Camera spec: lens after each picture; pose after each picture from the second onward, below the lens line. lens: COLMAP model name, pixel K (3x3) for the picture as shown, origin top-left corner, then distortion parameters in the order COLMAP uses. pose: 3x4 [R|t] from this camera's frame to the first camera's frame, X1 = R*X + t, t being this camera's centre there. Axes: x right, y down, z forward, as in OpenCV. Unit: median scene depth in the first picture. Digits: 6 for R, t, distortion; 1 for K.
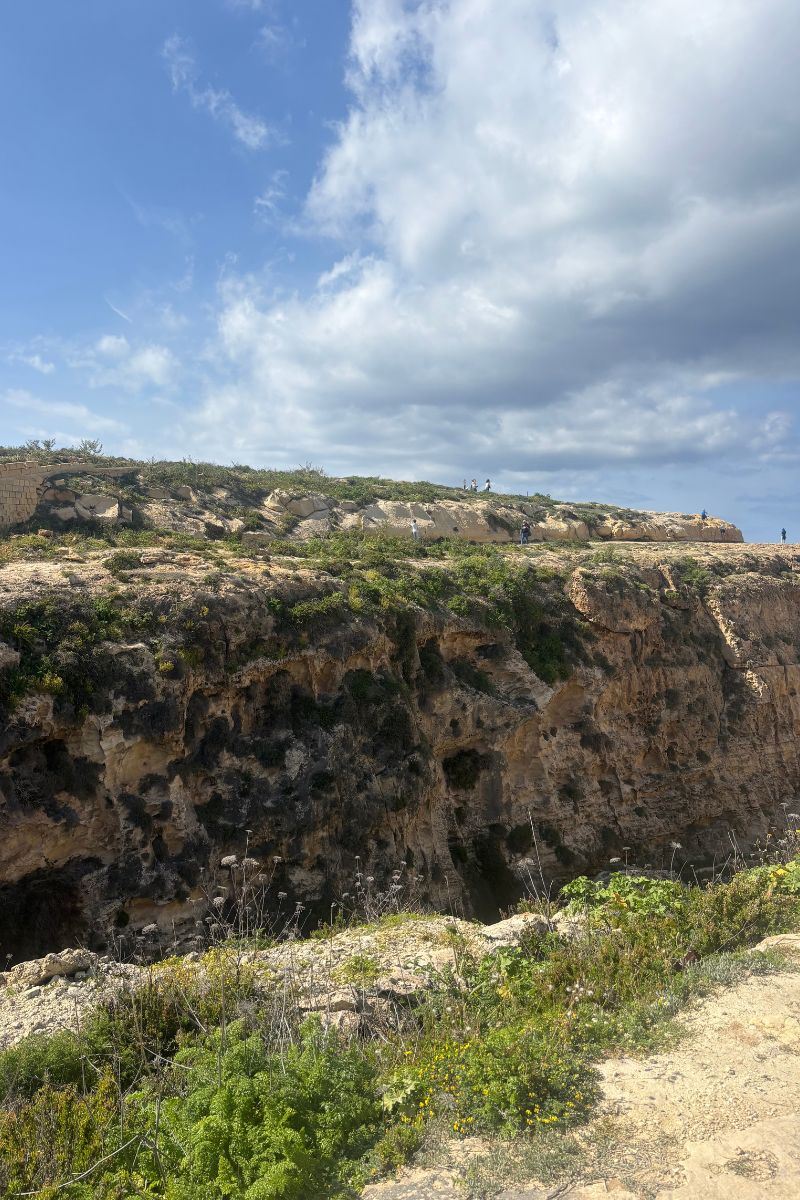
lens RADIAL K [[925.0, 0, 400.0], [0, 925.0, 600.0], [0, 0, 1]] dist [0.011976, 0.004730]
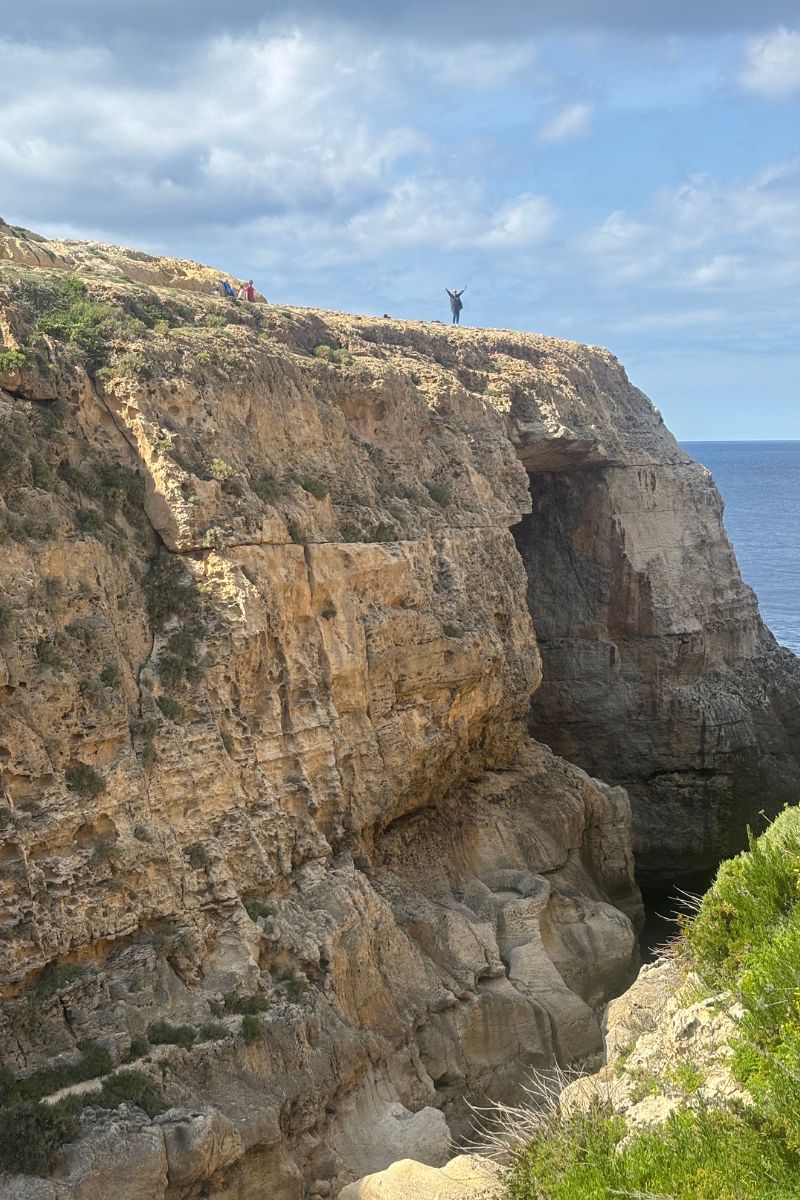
lens RADIAL K [[1700.7, 0, 400.0], [0, 1700.7, 600.0], [0, 0, 1]] dist [0.121875, 0.021422]
pose [[0.931338, -0.043042, 0.361603, 0.189905], [0.032084, 0.998827, 0.036254, 0.072185], [-0.362740, -0.022163, 0.931627, 0.300641]]
